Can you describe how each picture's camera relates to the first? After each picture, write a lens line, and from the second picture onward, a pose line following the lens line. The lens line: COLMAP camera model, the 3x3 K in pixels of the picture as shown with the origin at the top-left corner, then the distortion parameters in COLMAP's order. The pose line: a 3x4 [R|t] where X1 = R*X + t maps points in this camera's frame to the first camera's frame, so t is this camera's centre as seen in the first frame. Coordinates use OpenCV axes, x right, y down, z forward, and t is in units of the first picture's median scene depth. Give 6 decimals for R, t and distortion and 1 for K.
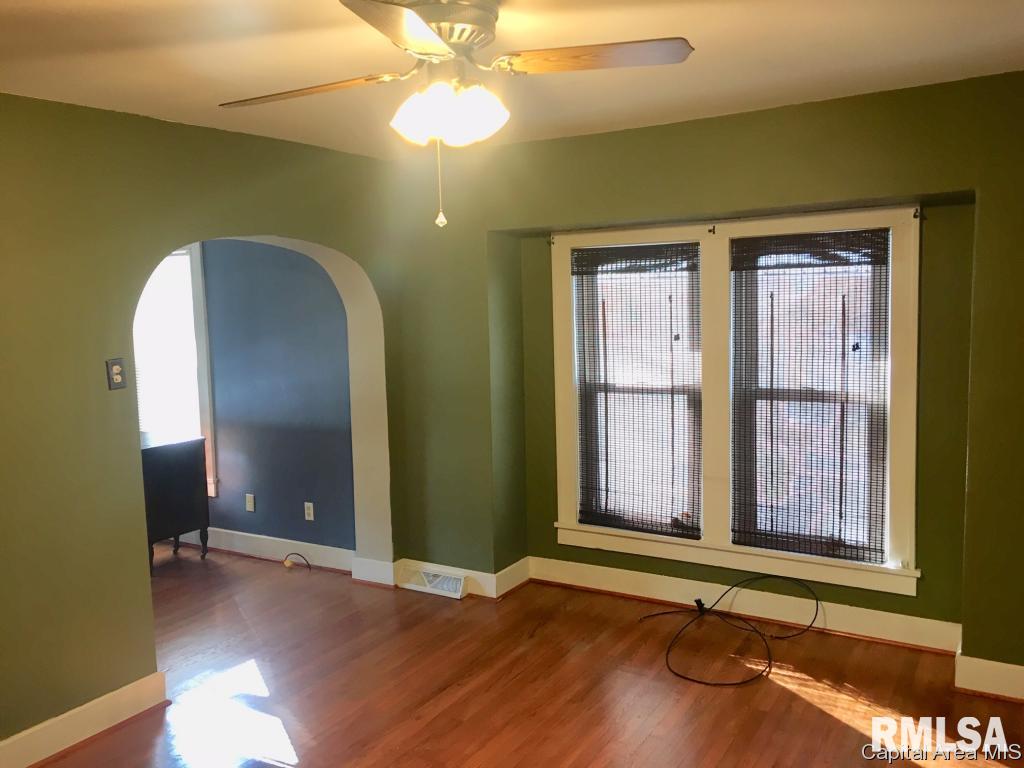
lens RADIAL K [[856.4, 0, 517.4], [0, 856.4, 384.0], [0, 0, 1]] dist [0.041507, -0.045778]
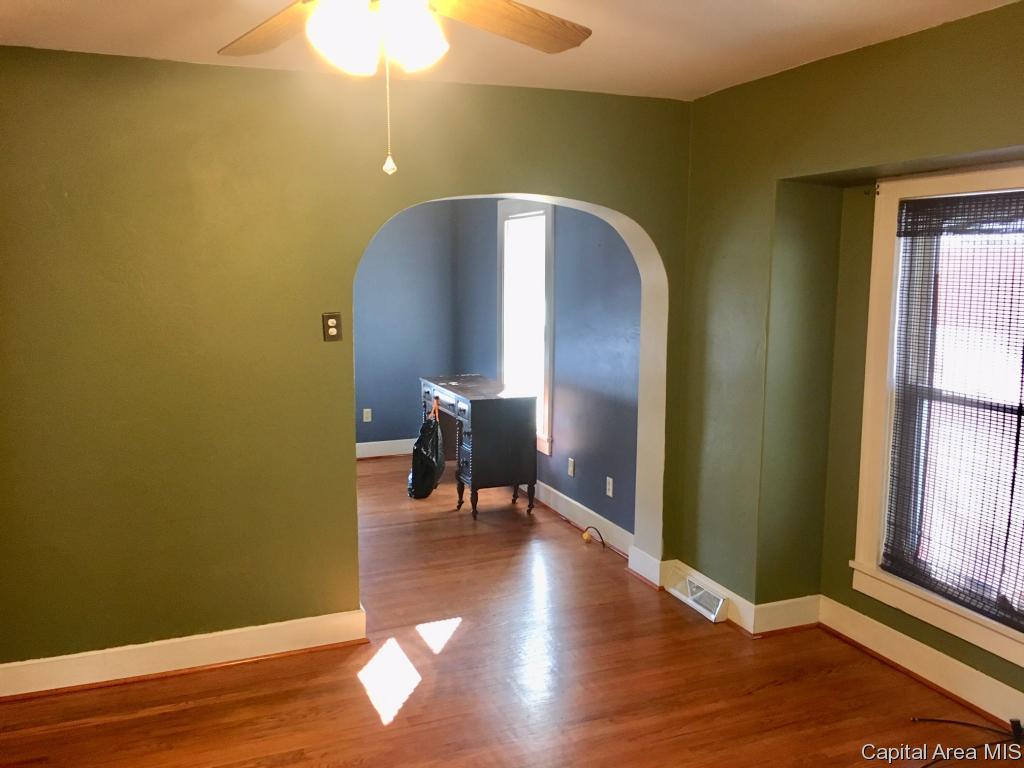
lens RADIAL K [[856.4, 0, 508.4], [0, 856.4, 381.2], [0, 0, 1]] dist [0.041507, -0.045778]
pose [[0.787543, 0.108551, -0.606624, 0.257831], [-0.083944, 0.994085, 0.068905, -0.025947], [0.610516, -0.003343, 0.791997, 0.206063]]
